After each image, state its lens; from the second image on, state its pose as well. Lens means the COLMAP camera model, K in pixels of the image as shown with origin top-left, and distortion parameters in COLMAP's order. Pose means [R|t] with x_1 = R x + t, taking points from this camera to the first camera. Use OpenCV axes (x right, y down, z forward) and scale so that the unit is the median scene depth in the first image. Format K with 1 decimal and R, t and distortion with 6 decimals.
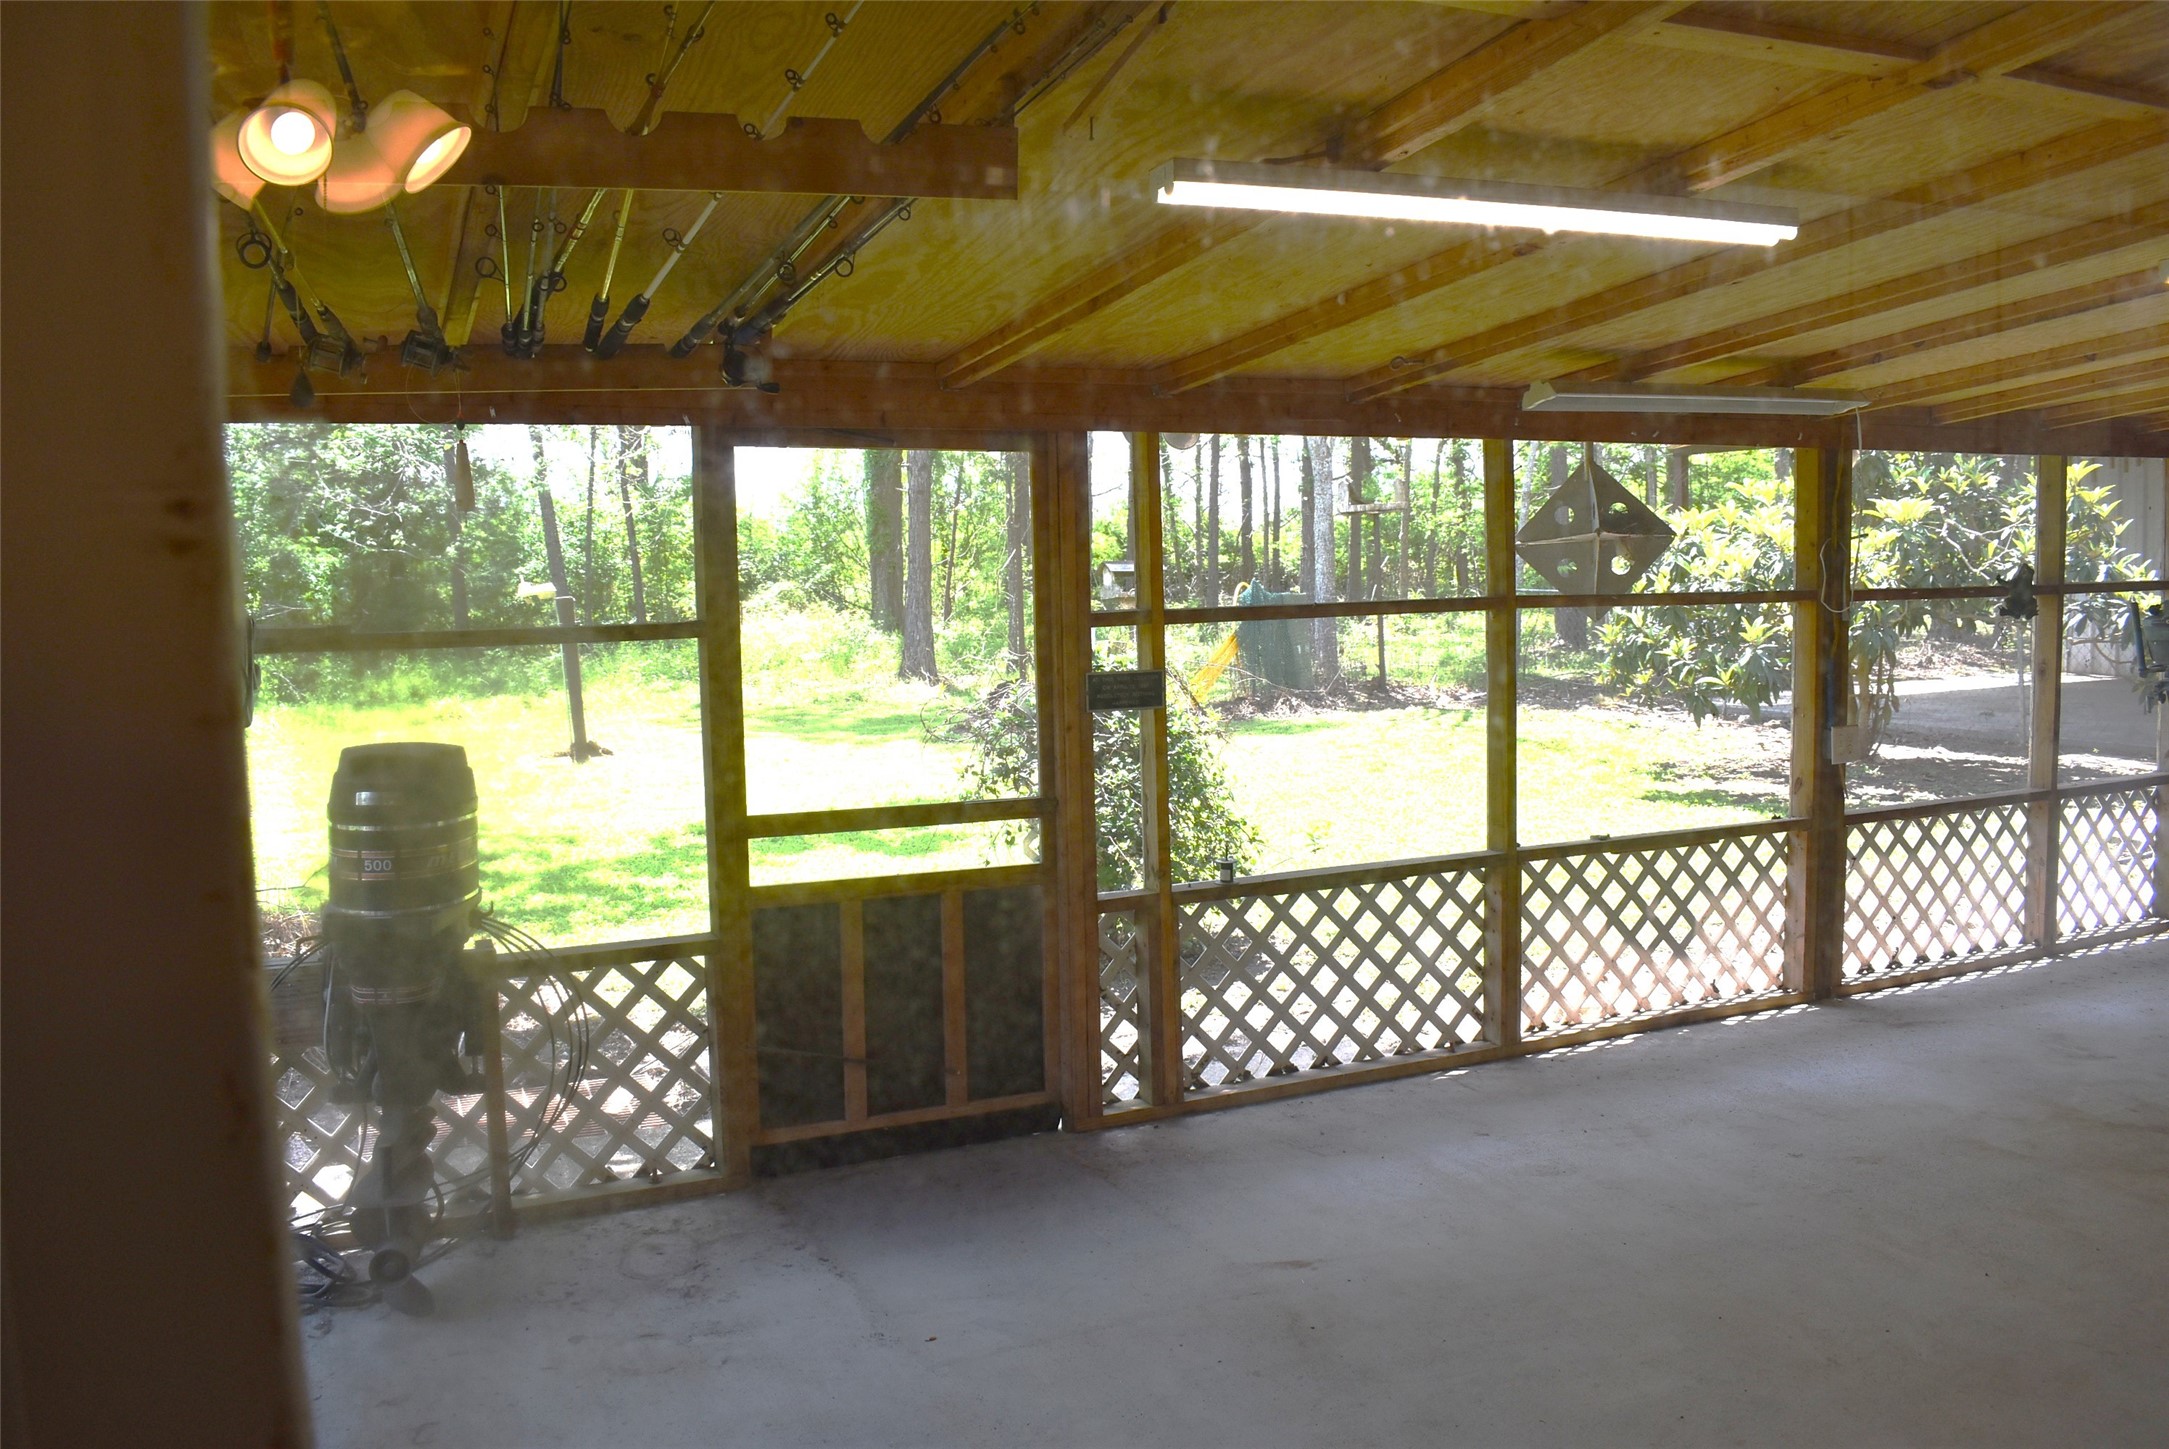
lens RADIAL K [[1653.6, 0, 1084.5], [0, 1653.6, 724.5], [0, 0, 1]] dist [-0.098039, 0.027770]
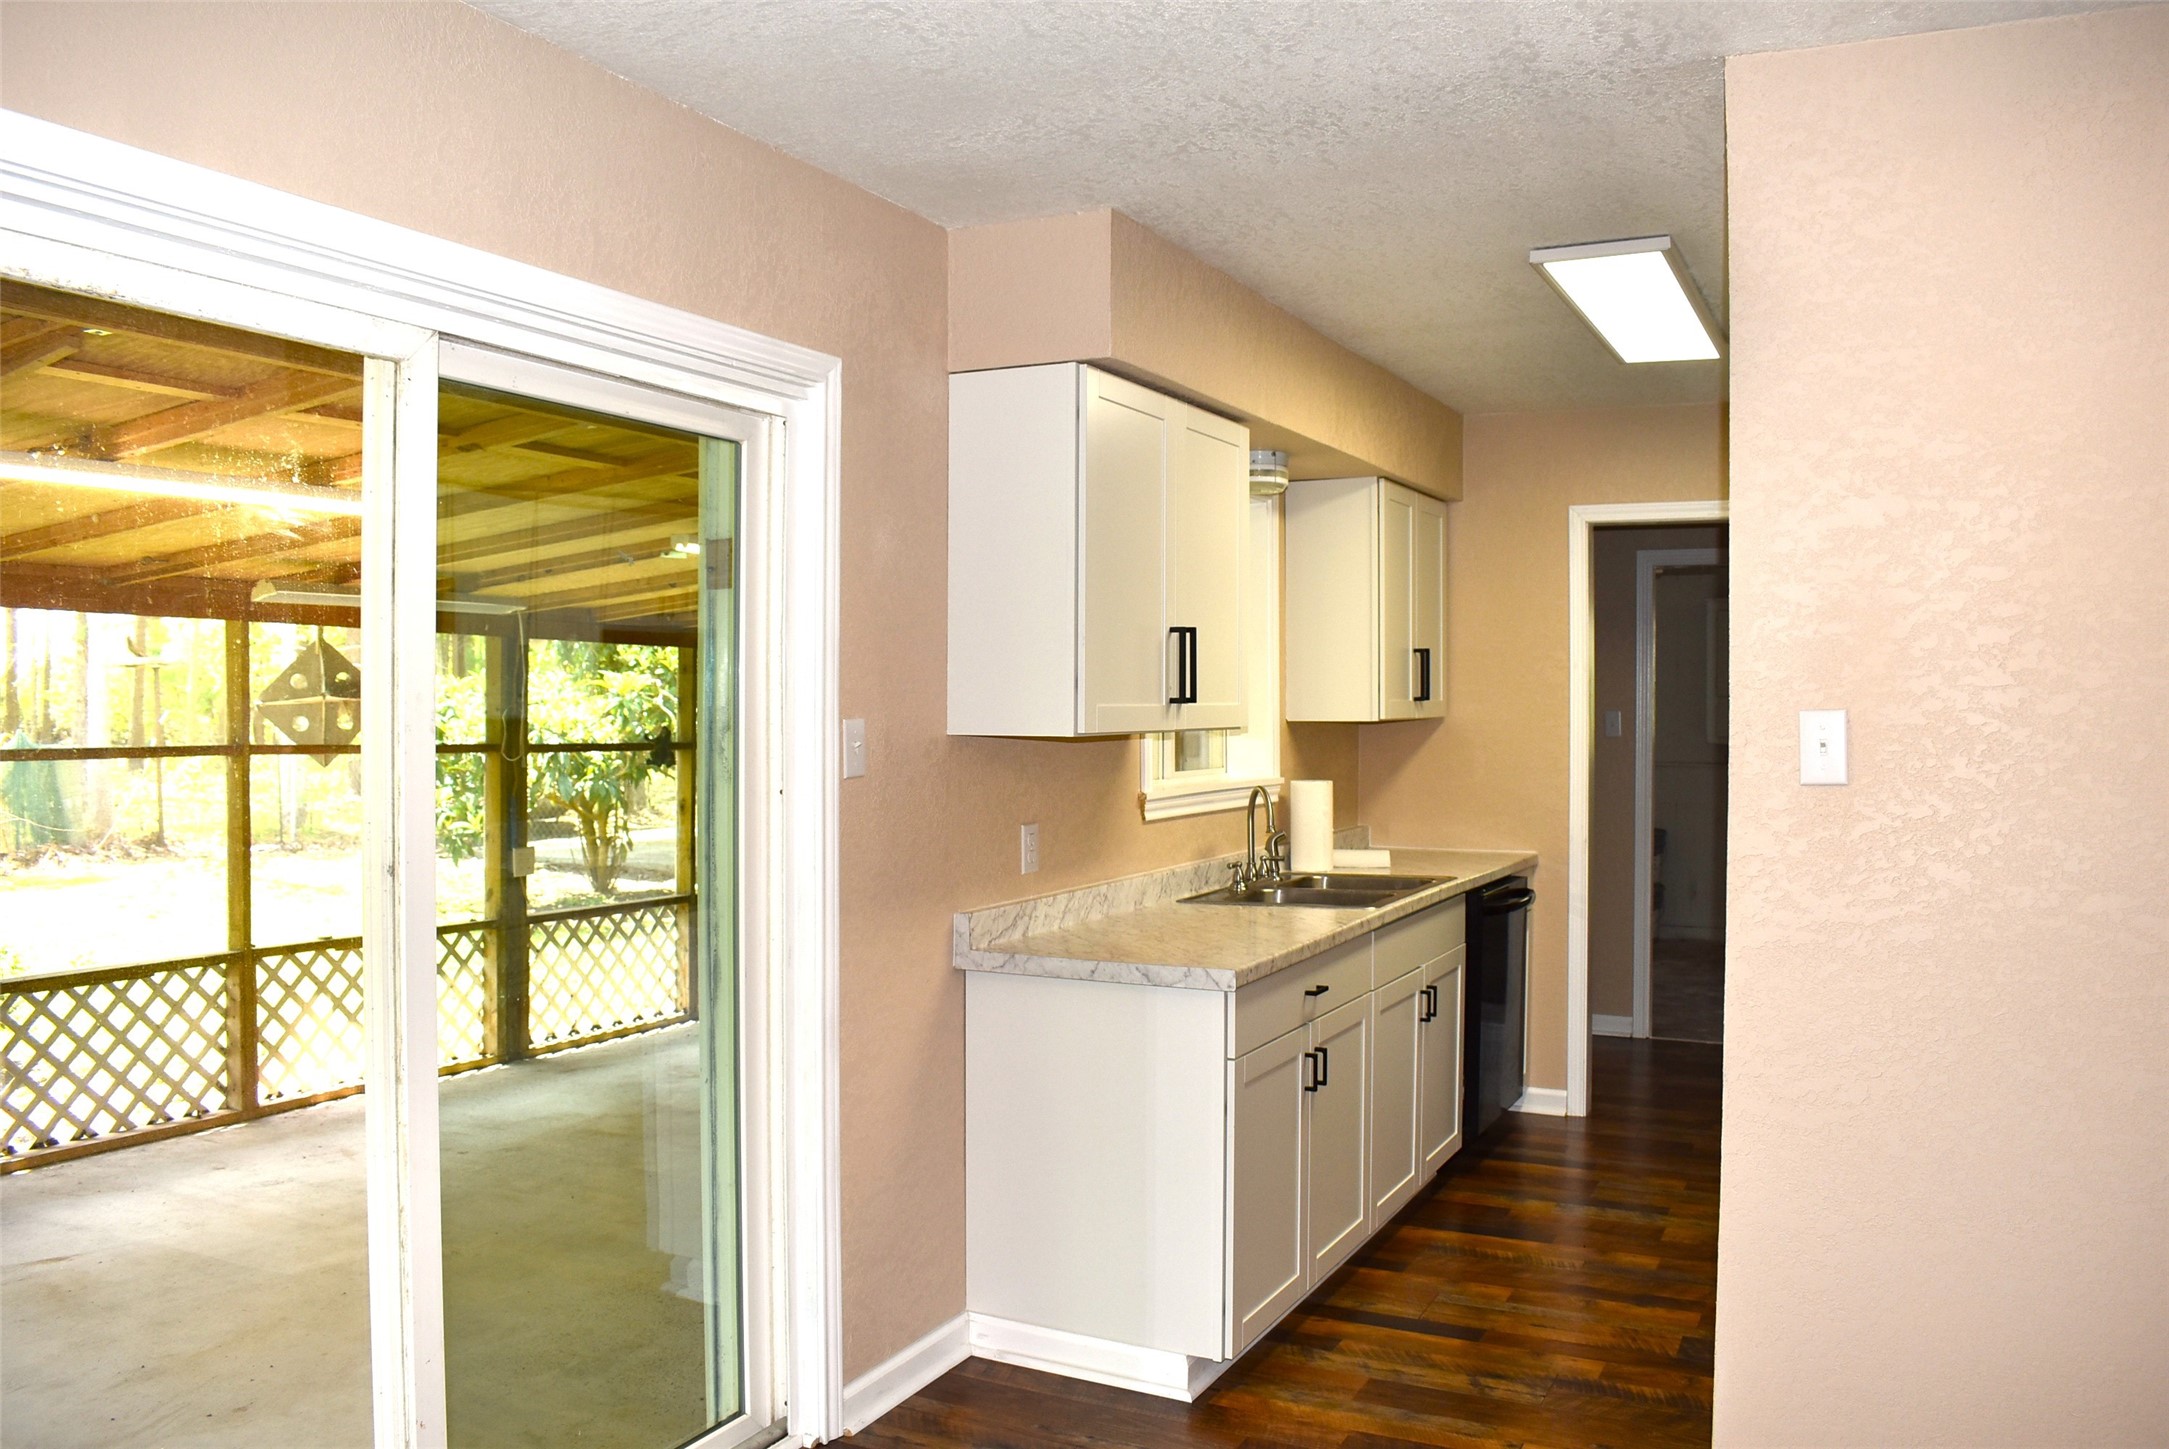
lens RADIAL K [[1703.7, 0, 1084.5], [0, 1703.7, 724.5], [0, 0, 1]] dist [-0.095193, 0.019269]
pose [[0.779070, 0.024009, 0.626478, -0.037027], [0.037293, 0.995722, -0.084537, 0.036407], [-0.625827, 0.089224, 0.774841, -0.375396]]
